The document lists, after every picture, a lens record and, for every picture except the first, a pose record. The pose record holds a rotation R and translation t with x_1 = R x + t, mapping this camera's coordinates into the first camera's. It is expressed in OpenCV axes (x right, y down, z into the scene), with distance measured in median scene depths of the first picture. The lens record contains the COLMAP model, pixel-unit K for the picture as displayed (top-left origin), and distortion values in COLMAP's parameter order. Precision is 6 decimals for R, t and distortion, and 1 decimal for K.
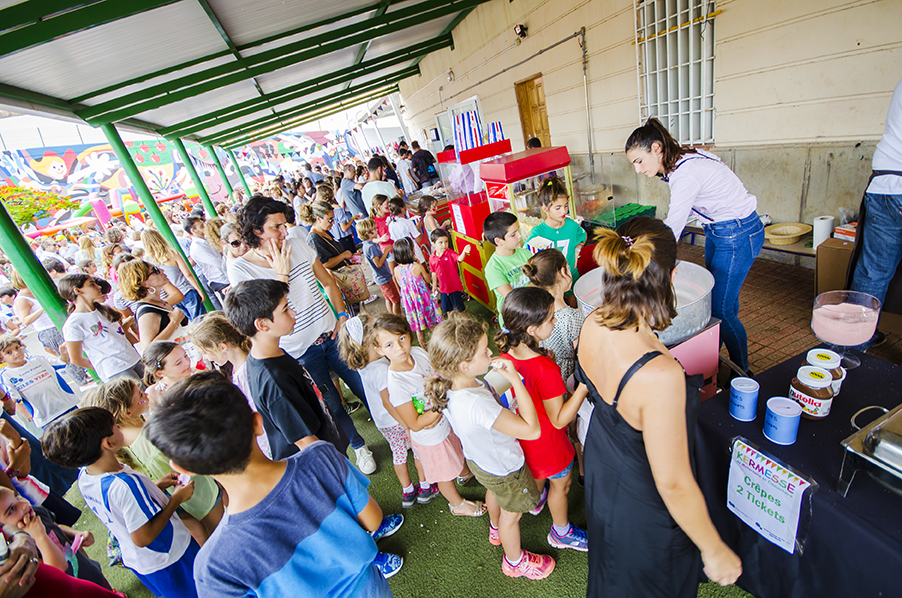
lens RADIAL K [[390.8, 0, 451.0], [0, 390.8, 299.0], [0, 0, 1]] dist [0.028965, -0.022266]
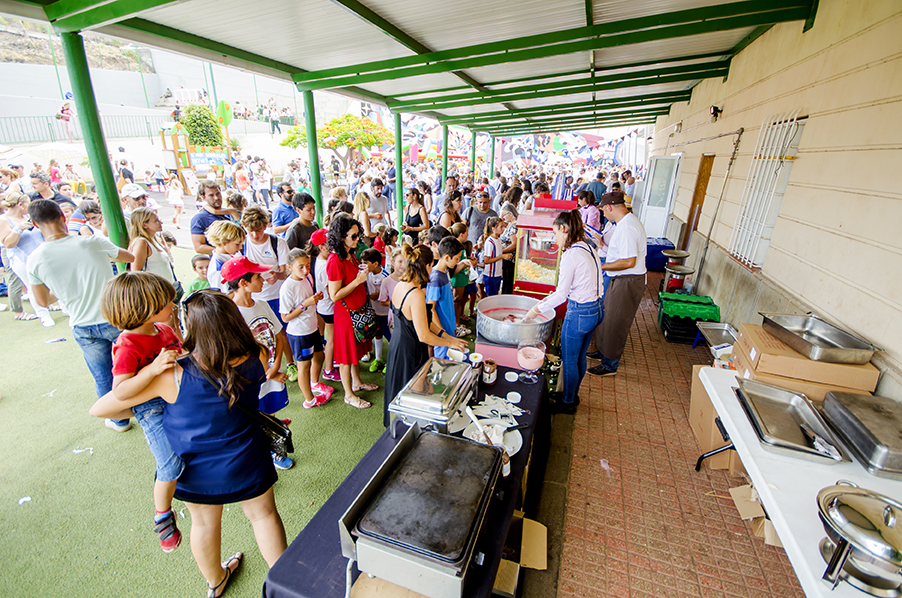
lens RADIAL K [[390.8, 0, 451.0], [0, 390.8, 299.0], [0, 0, 1]] dist [0.028965, -0.022266]
pose [[0.736205, 0.462764, -0.493813, 0.322756], [-0.454522, 0.878716, 0.145836, -0.051563], [0.501409, 0.117084, 0.857251, -0.166857]]
